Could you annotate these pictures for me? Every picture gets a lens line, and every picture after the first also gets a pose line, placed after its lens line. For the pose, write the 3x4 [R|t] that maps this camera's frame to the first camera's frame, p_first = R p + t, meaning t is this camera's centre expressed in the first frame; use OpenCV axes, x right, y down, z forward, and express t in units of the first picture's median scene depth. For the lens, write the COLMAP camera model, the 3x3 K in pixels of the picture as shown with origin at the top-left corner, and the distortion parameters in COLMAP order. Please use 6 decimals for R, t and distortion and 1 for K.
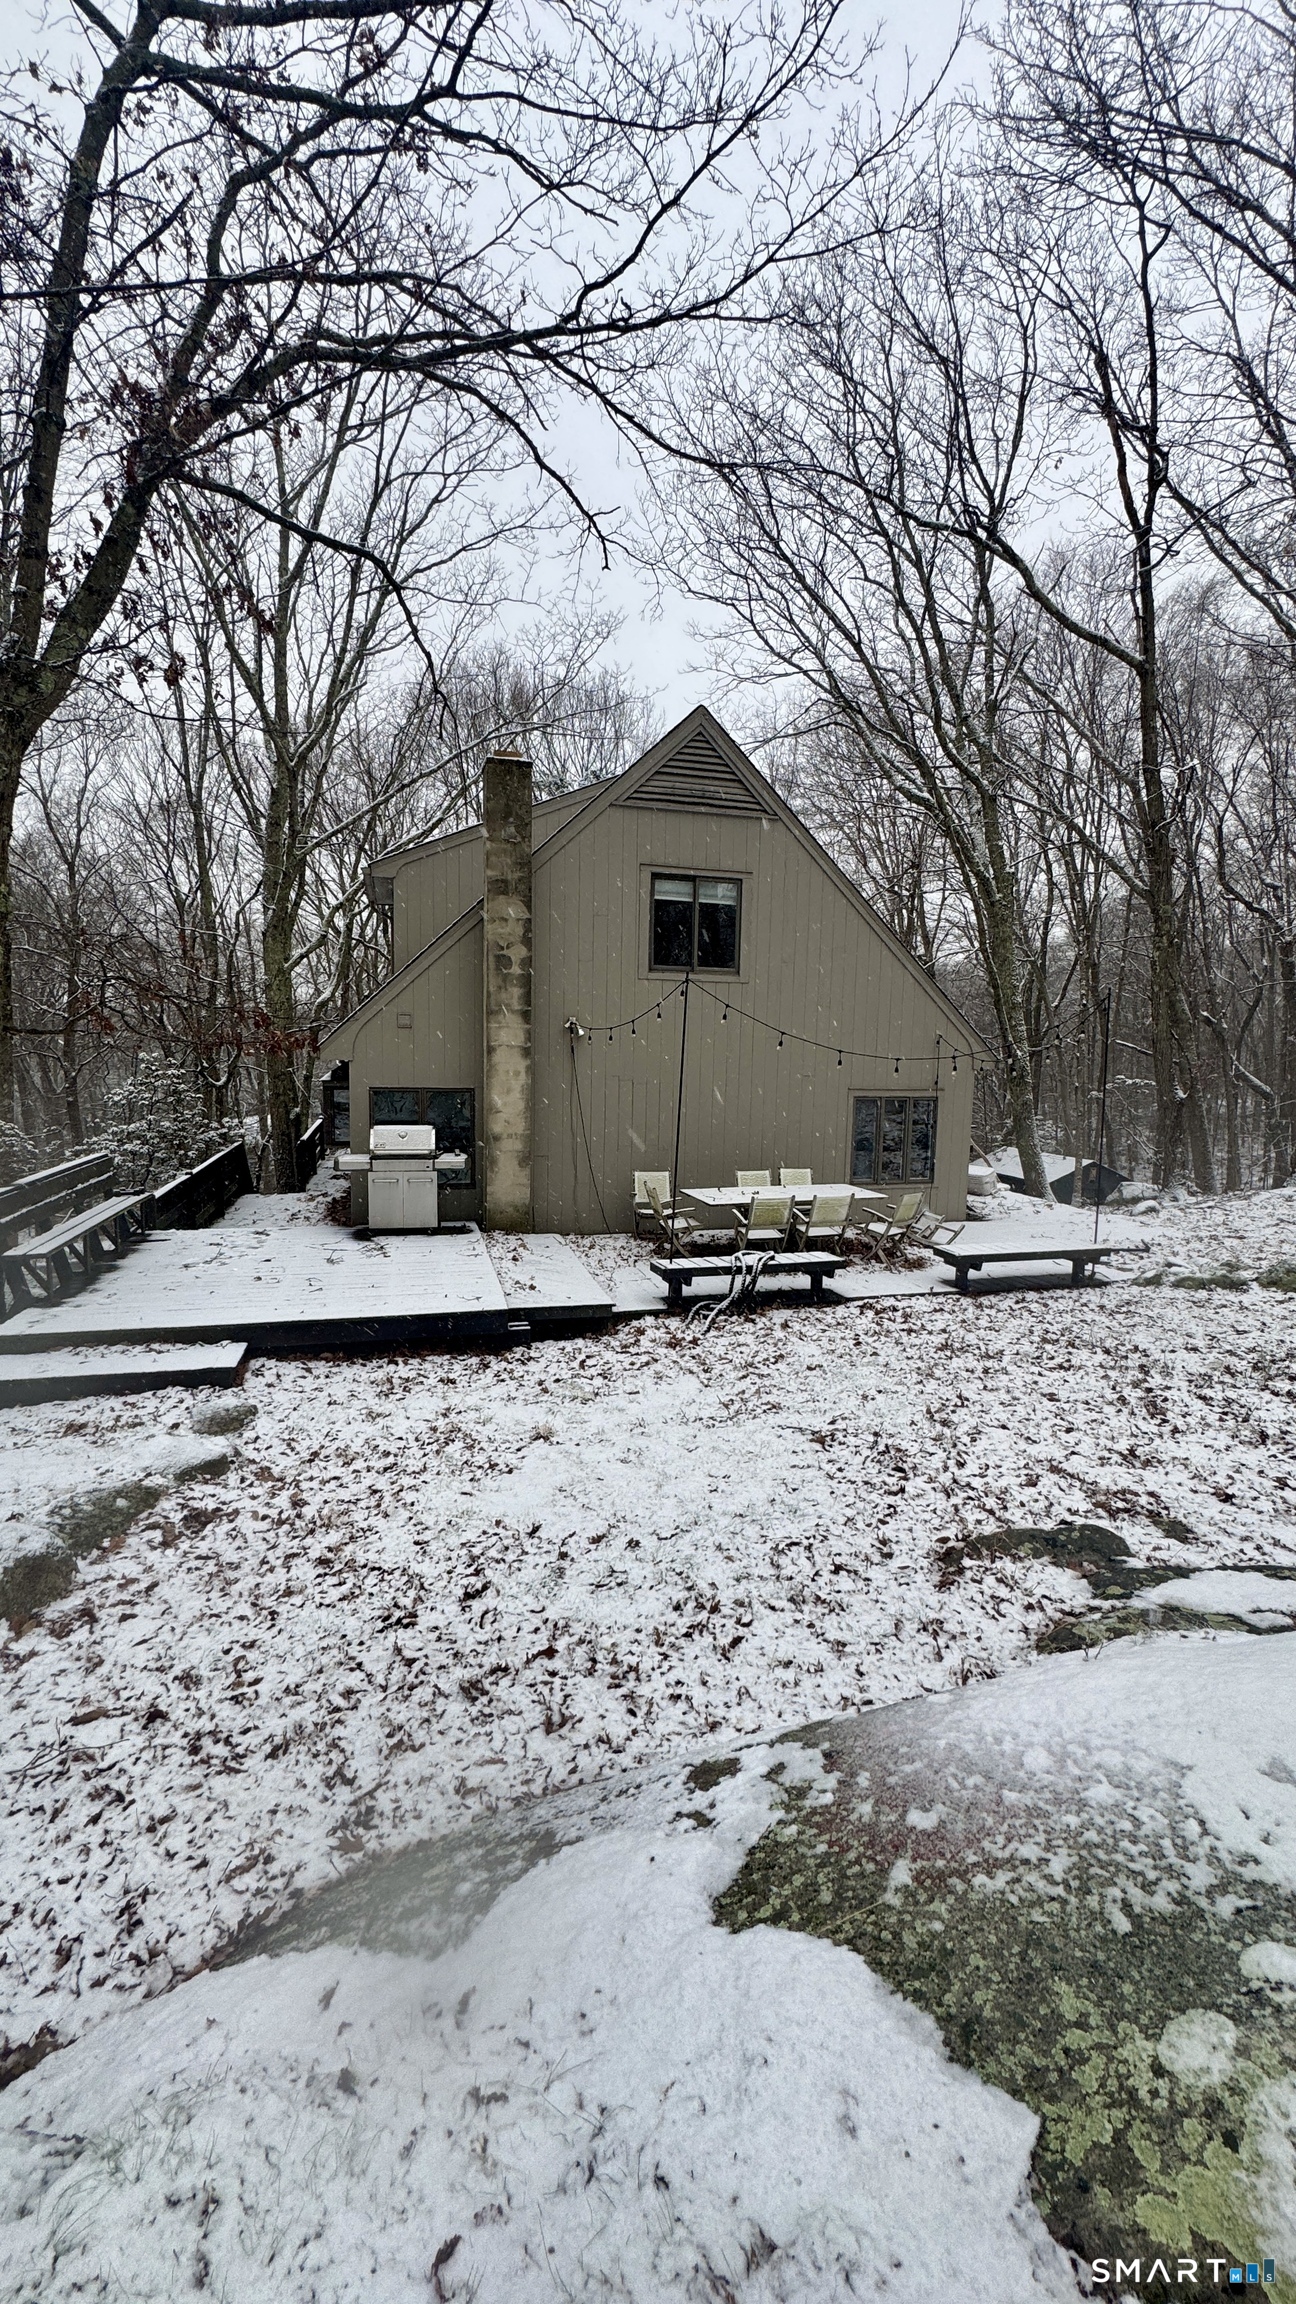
lens RADIAL K [[913.6, 0, 648.2], [0, 913.6, 1154.0], [0, 0, 1]] dist [-0.004364, 0.000147]
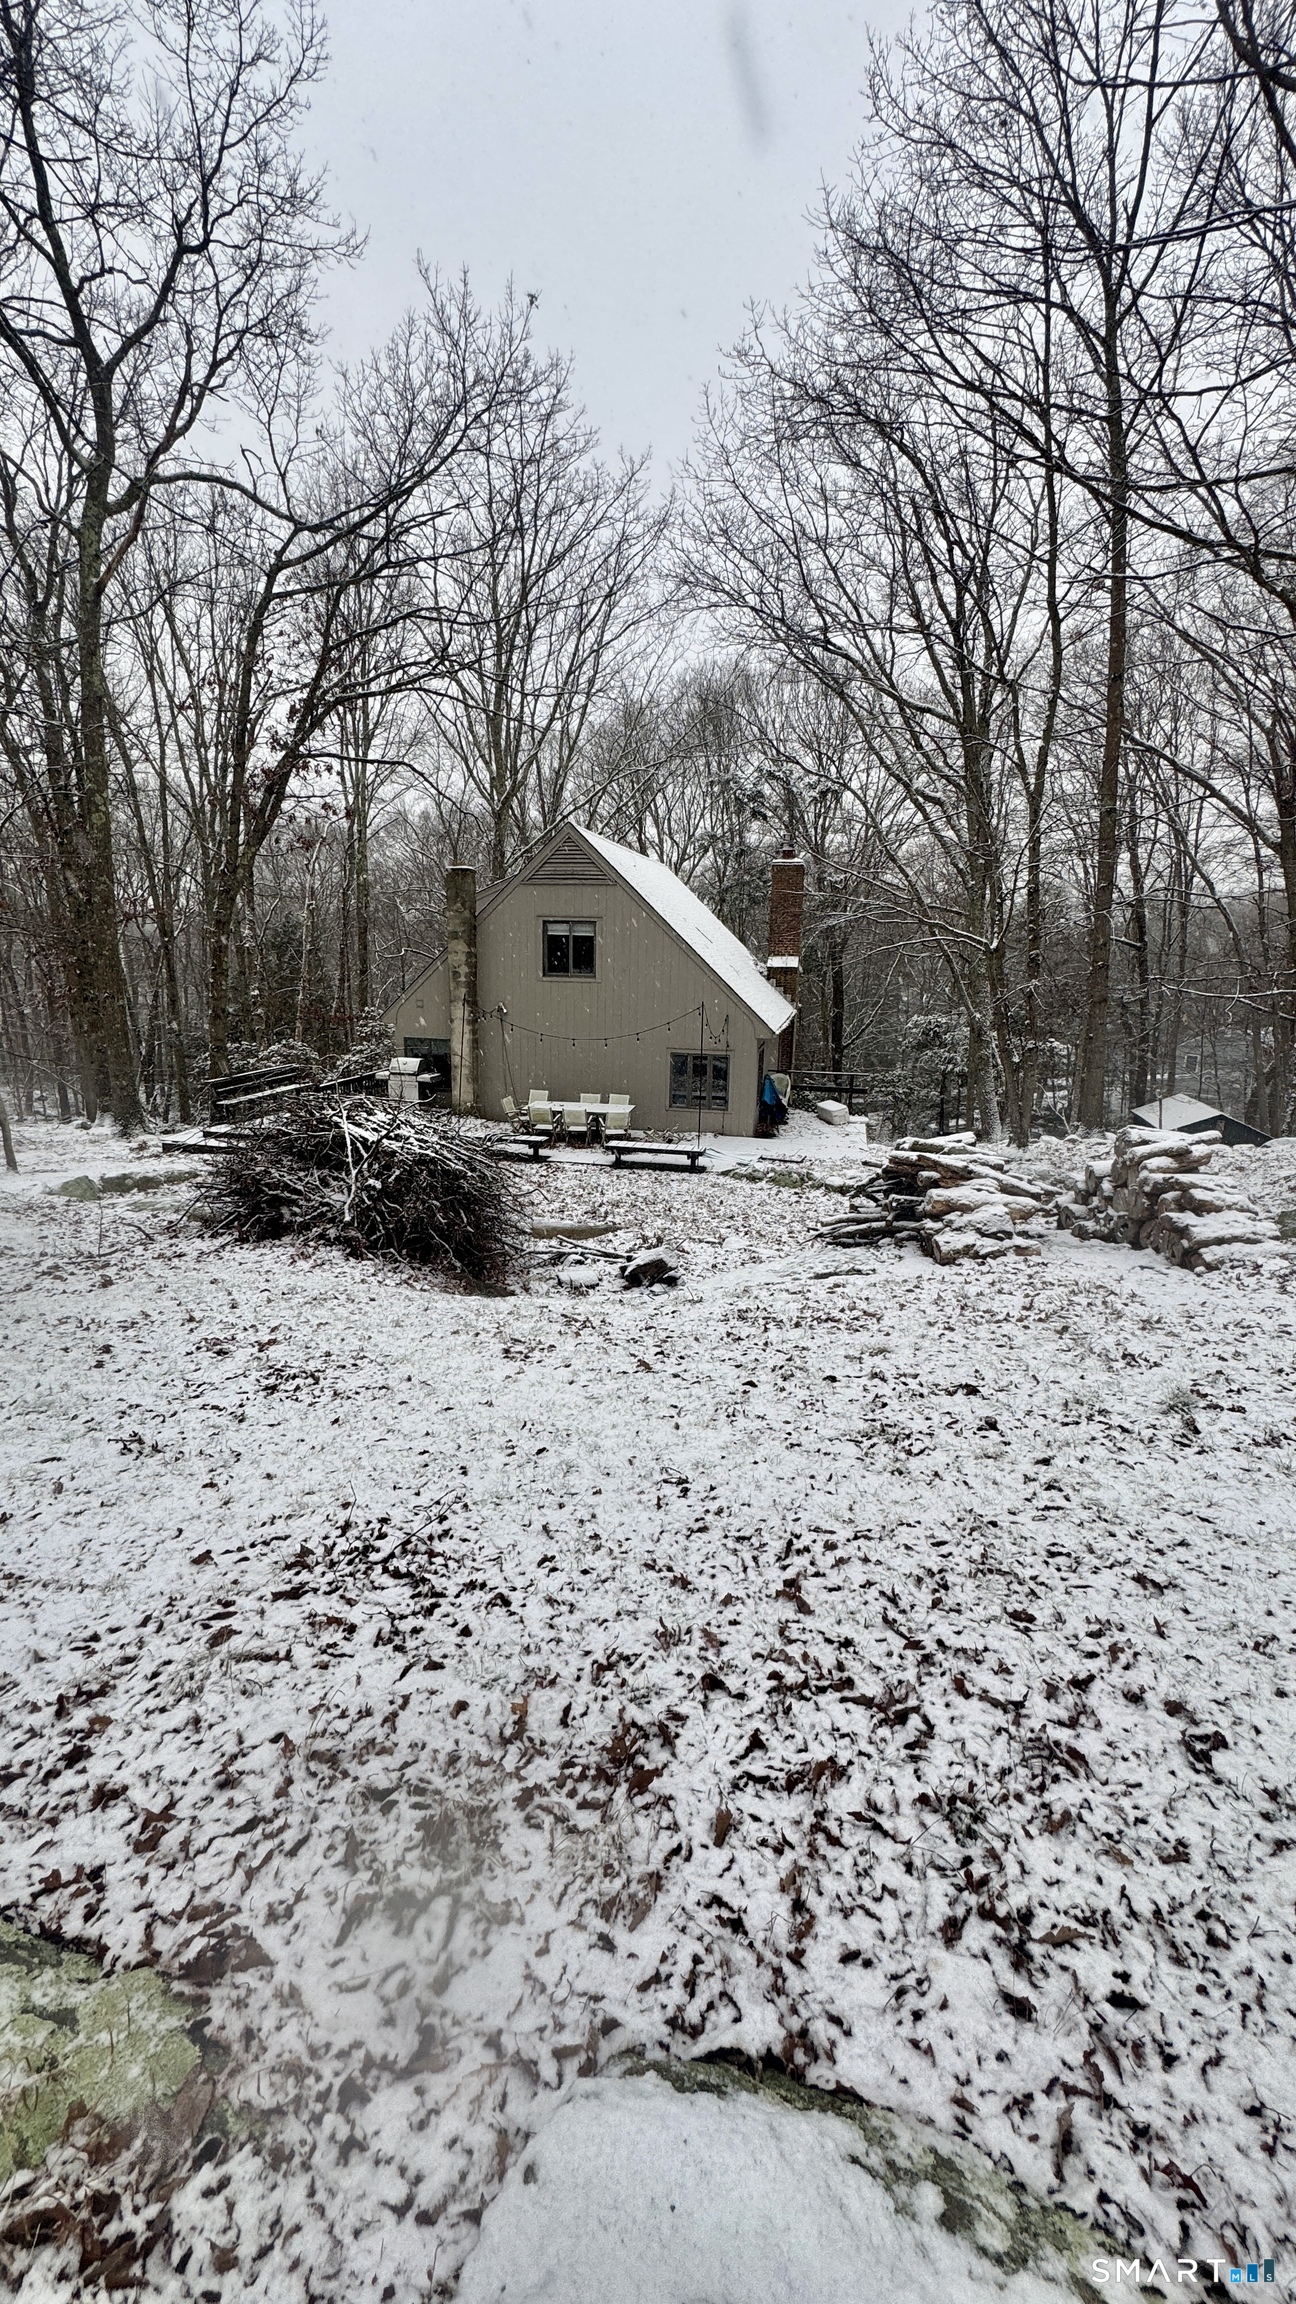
lens RADIAL K [[913.6, 0, 648.2], [0, 913.6, 1154.0], [0, 0, 1]] dist [-0.004364, 0.000147]
pose [[0.872859, 0.105190, -0.476500, 1.207805], [-0.046426, 0.989962, 0.133494, -0.117008], [0.485759, -0.094400, 0.868980, -0.549386]]
